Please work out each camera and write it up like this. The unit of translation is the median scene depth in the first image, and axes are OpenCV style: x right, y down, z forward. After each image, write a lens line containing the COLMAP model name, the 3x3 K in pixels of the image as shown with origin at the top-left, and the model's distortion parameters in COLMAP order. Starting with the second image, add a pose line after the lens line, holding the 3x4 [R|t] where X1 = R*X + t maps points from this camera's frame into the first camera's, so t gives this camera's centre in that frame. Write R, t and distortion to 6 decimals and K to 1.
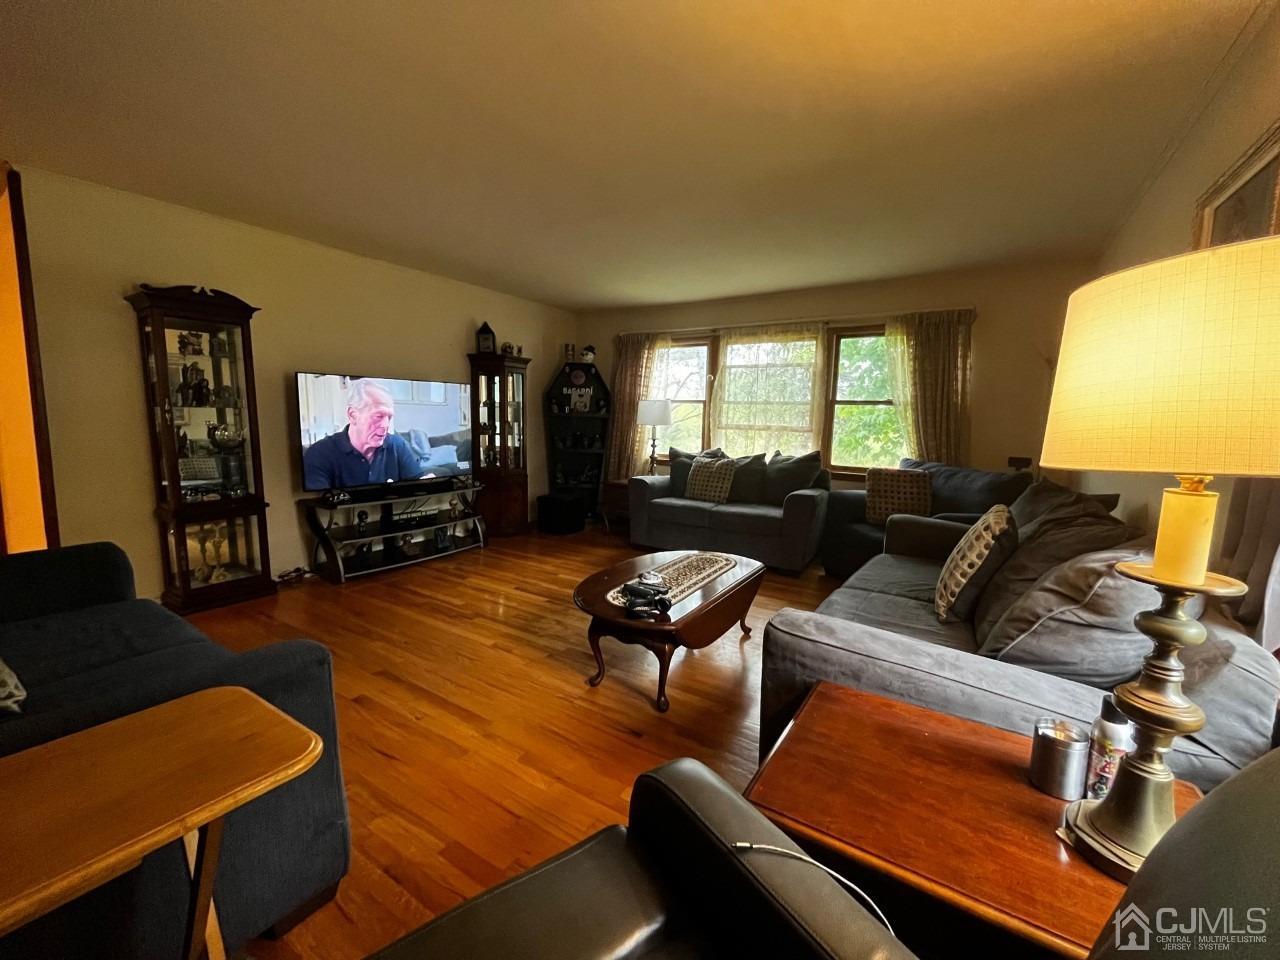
lens RADIAL K [[521.4, 0, 638.1], [0, 521.4, 481.4], [0, 0, 1]] dist [-0.003708, -0.000128]
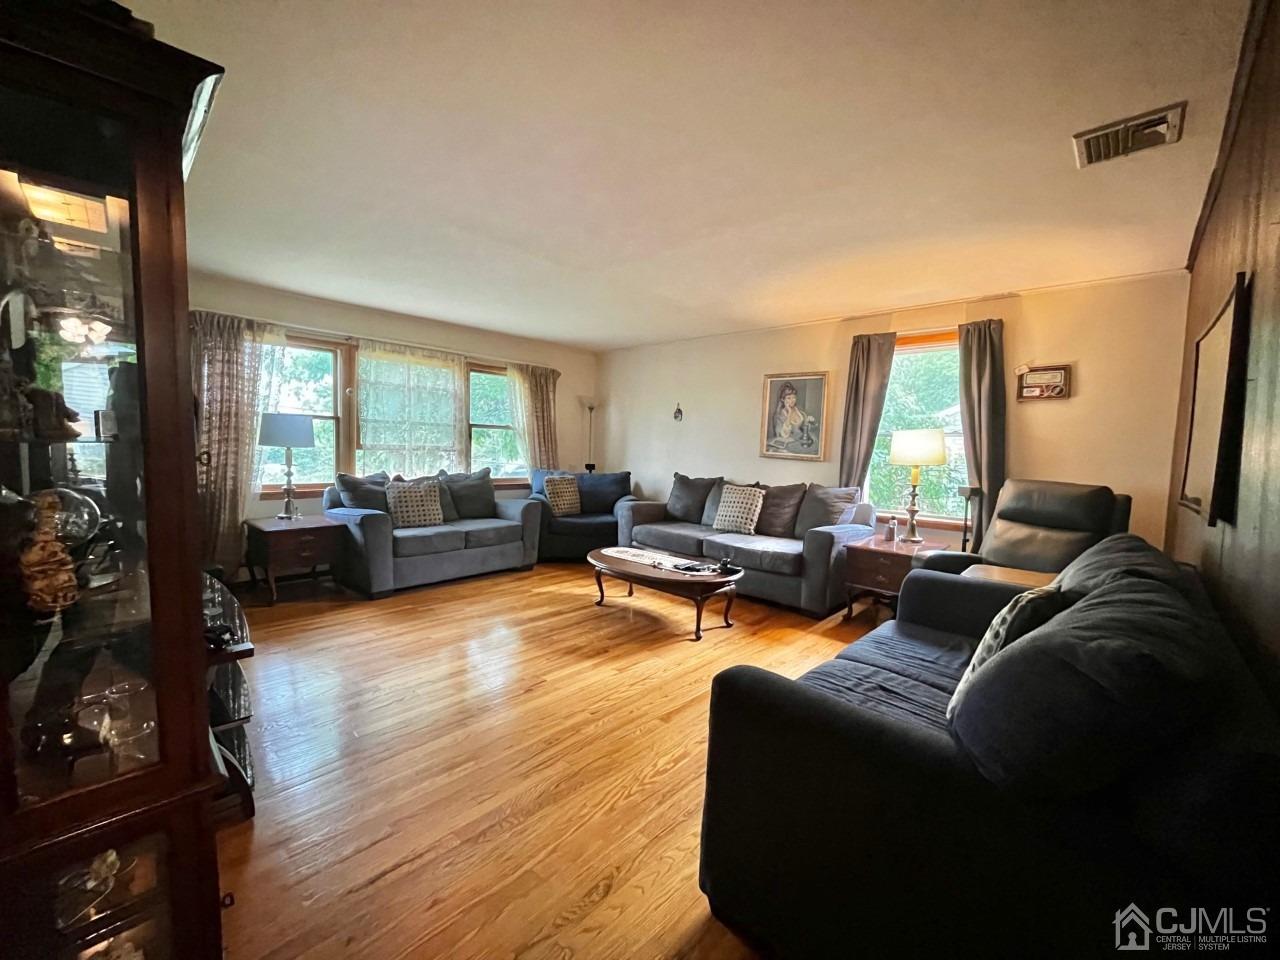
lens RADIAL K [[521.4, 0, 638.1], [0, 521.4, 481.4], [0, 0, 1]] dist [-0.003708, -0.000128]
pose [[0.182630, -0.082638, 0.979703, -0.739079], [0.095034, 0.993279, 0.066068, -0.071409], [-0.978578, 0.081039, 0.189256, 0.435161]]
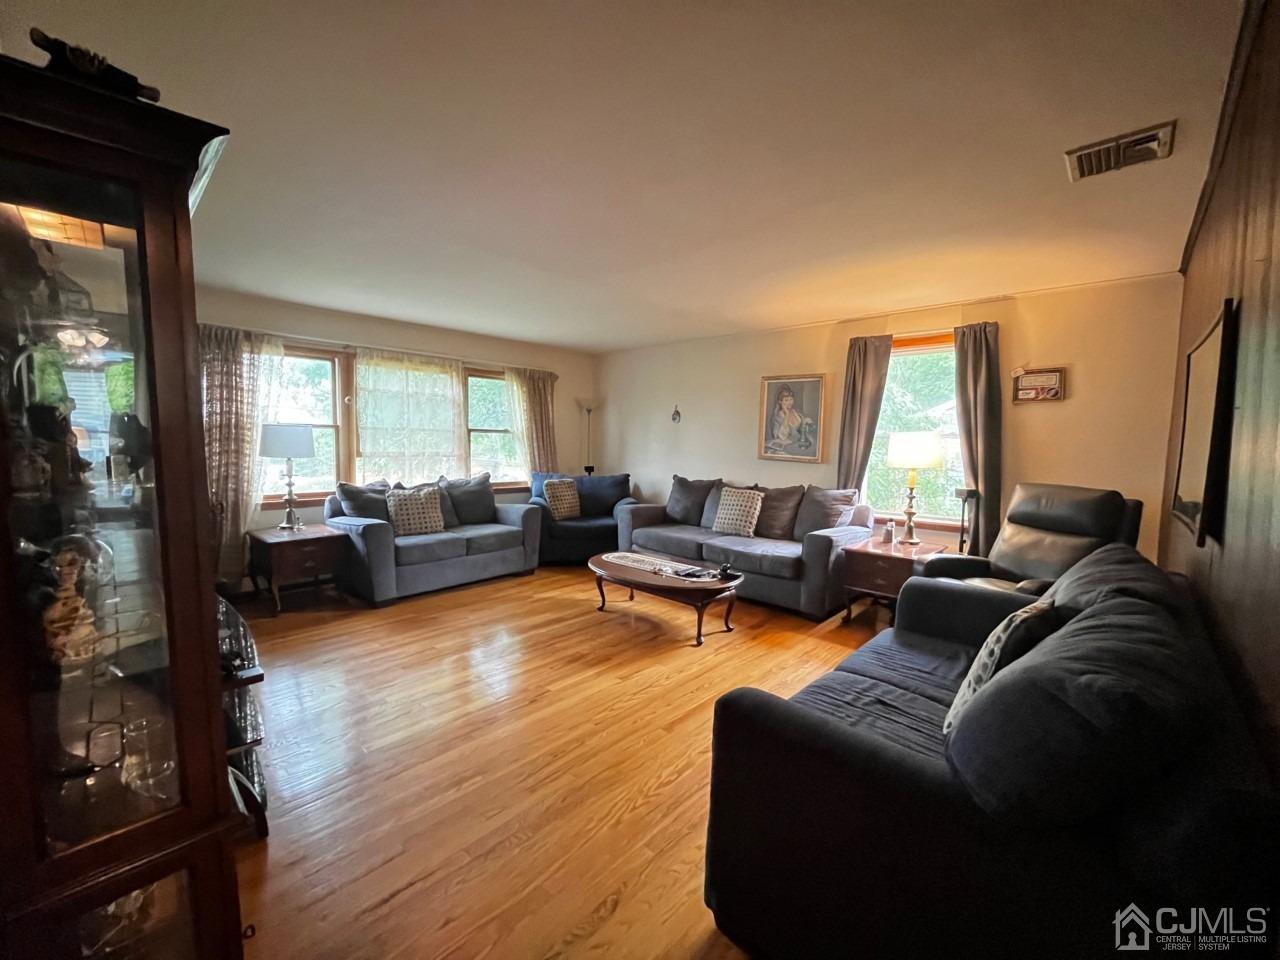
lens RADIAL K [[521.4, 0, 638.1], [0, 521.4, 481.4], [0, 0, 1]] dist [-0.003708, -0.000128]
pose [[0.178602, -0.097205, 0.979108, -0.743136], [0.108905, 0.990947, 0.078514, -0.092310], [-0.977876, 0.092606, 0.187571, 0.433840]]
